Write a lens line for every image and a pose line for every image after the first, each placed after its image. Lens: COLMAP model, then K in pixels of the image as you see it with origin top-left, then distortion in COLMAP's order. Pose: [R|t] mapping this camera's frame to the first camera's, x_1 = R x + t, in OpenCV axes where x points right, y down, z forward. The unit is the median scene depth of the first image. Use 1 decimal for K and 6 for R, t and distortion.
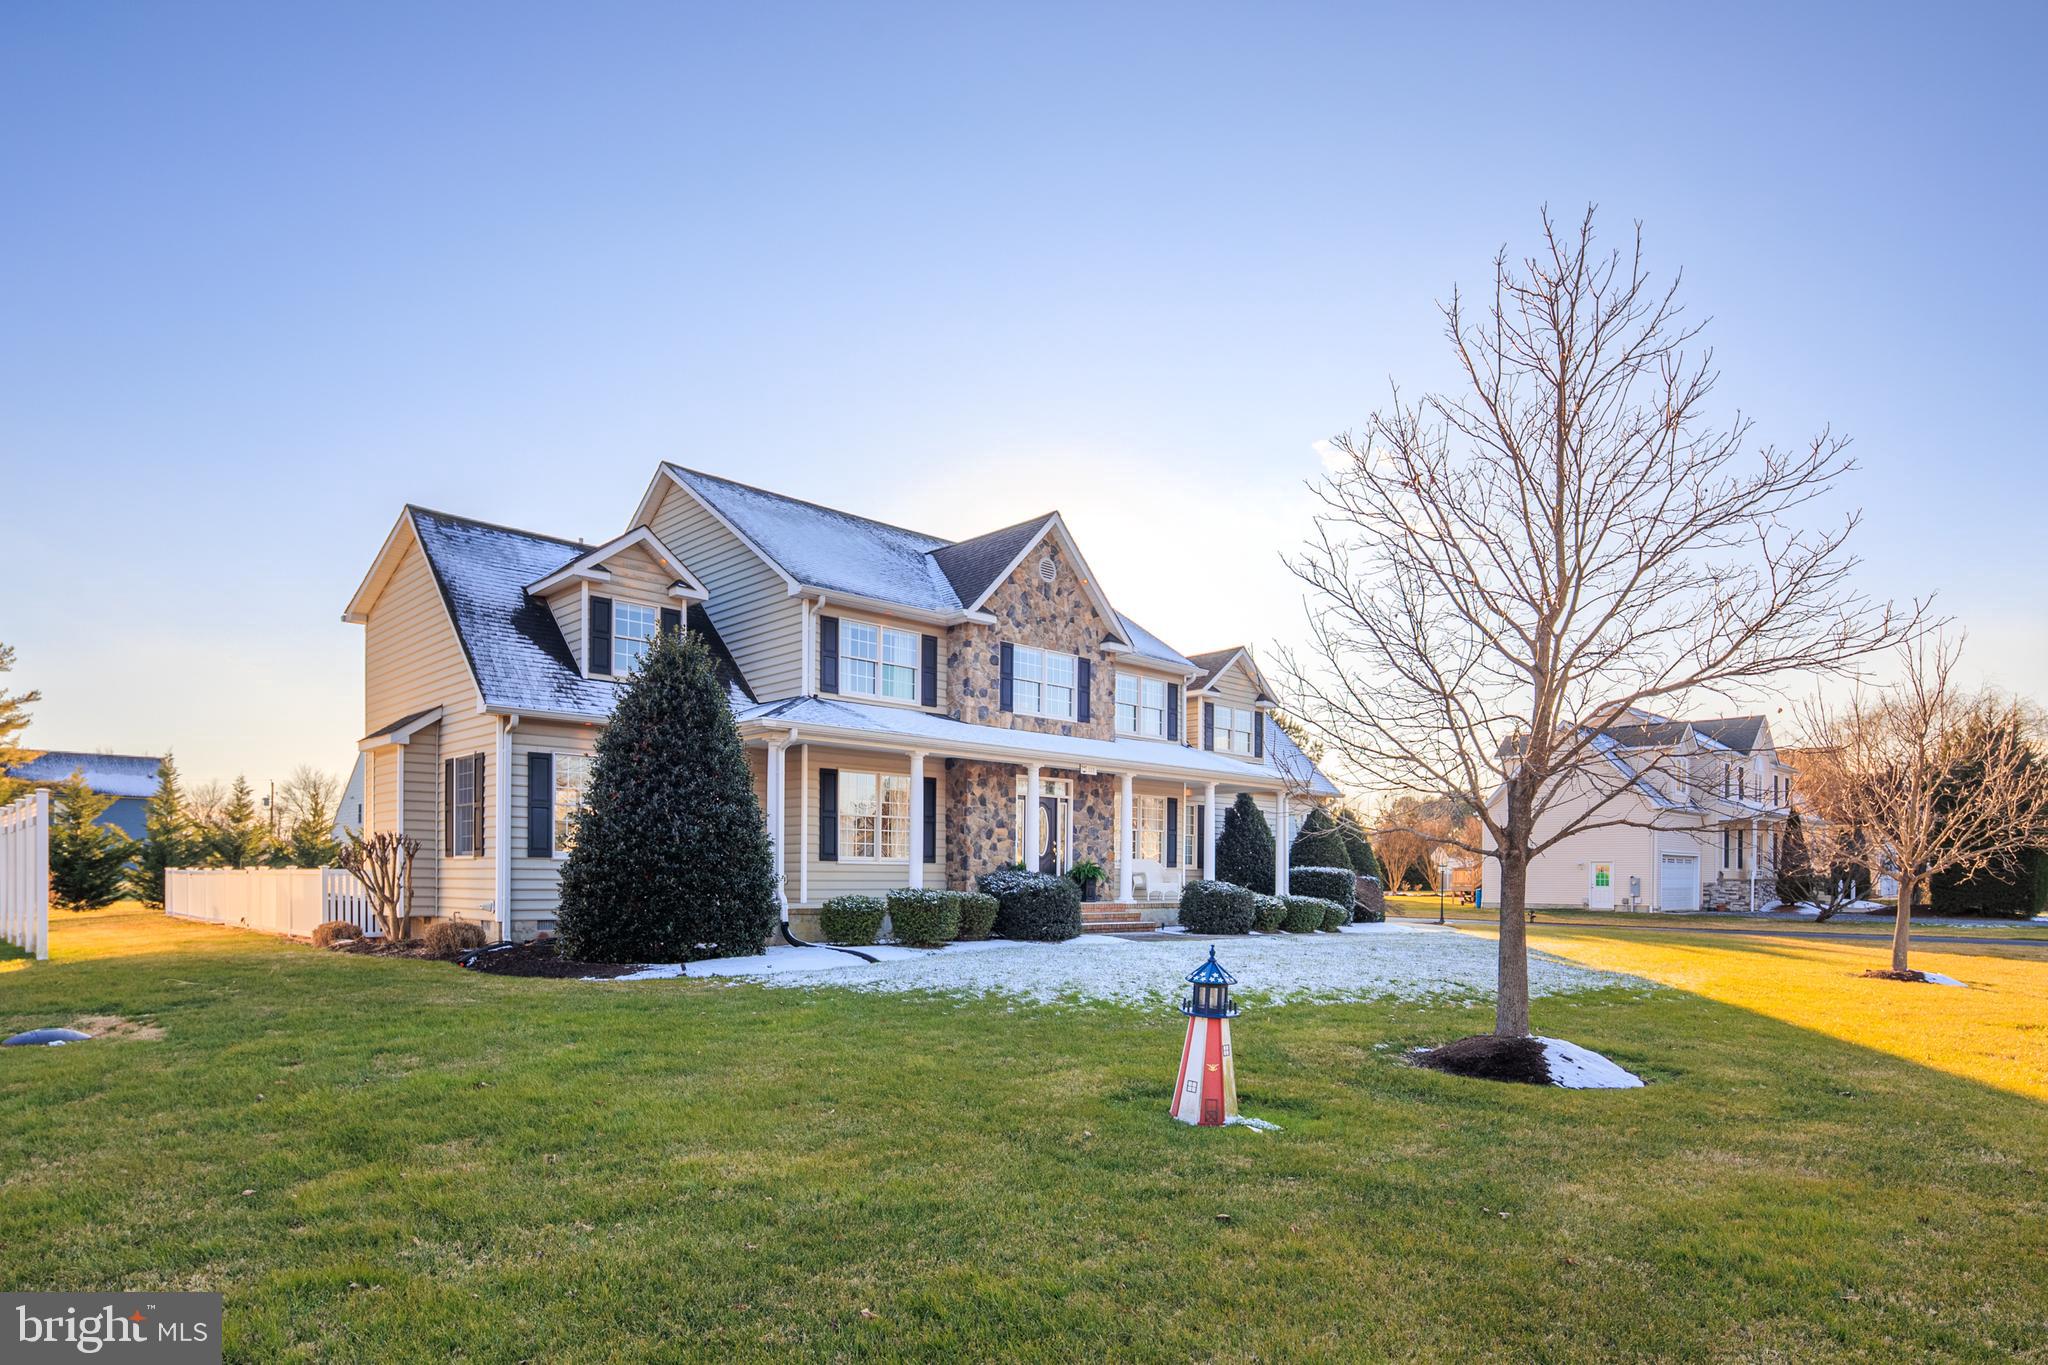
lens RADIAL K [[1140.1, 0, 992.6], [0, 1140.1, 880.1], [0, 0, 1]] dist [0.006818, 0.000164]
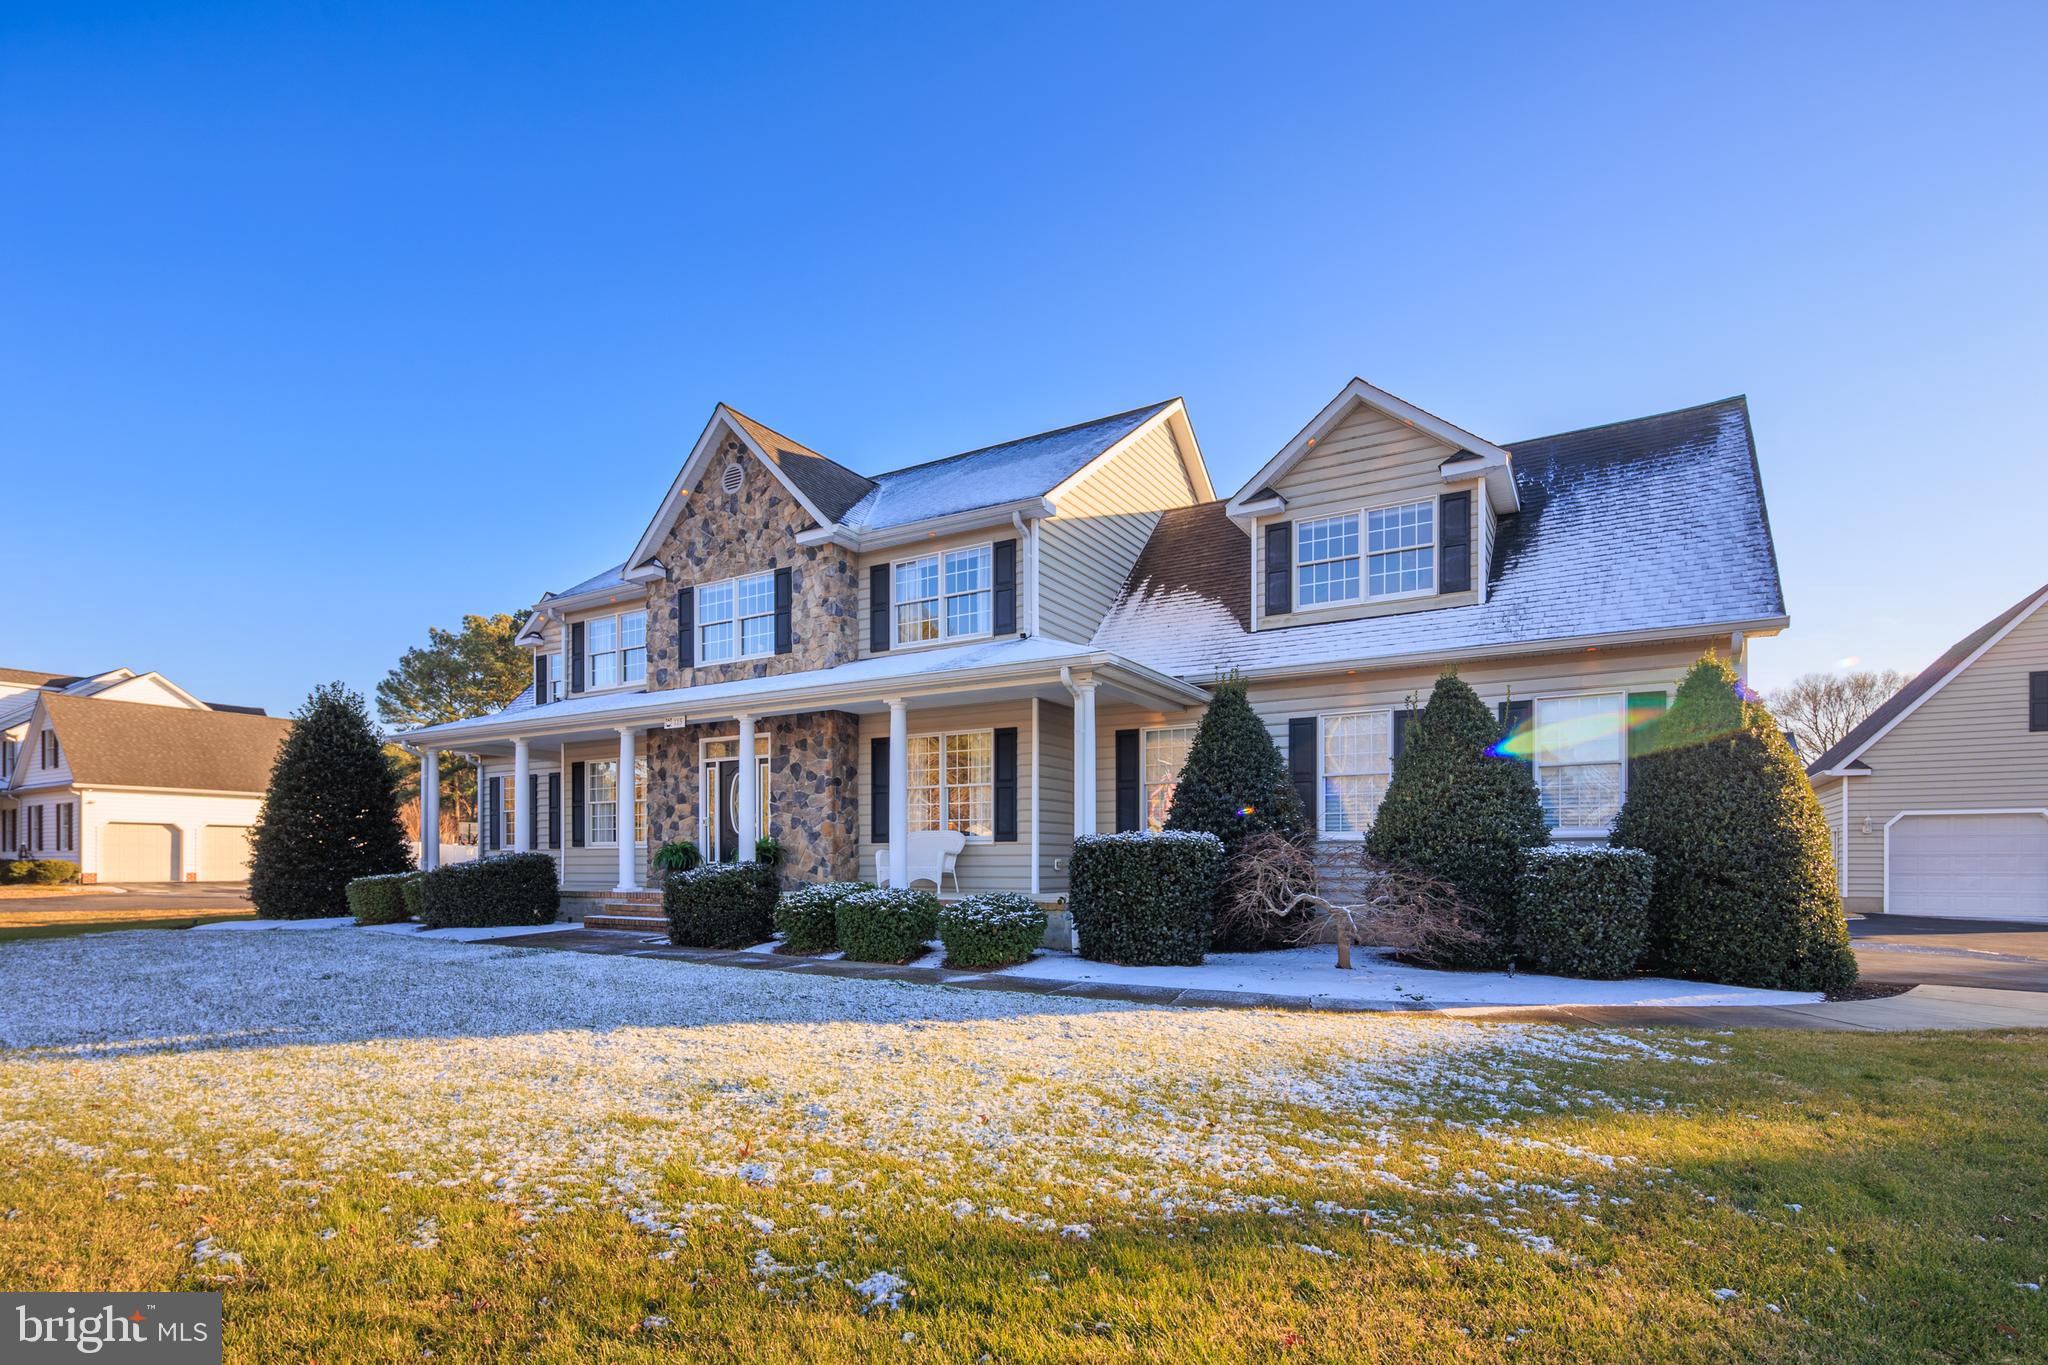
lens RADIAL K [[1000.8, 0, 1024.4], [0, 1000.8, 869.0], [0, 0, 1]] dist [0.000175, -0.000540]
pose [[0.289292, -0.002041, -0.957239, 0.785581], [0.001995, 0.999997, -0.001530, 0.005677], [0.957239, -0.001467, 0.289295, 0.994061]]
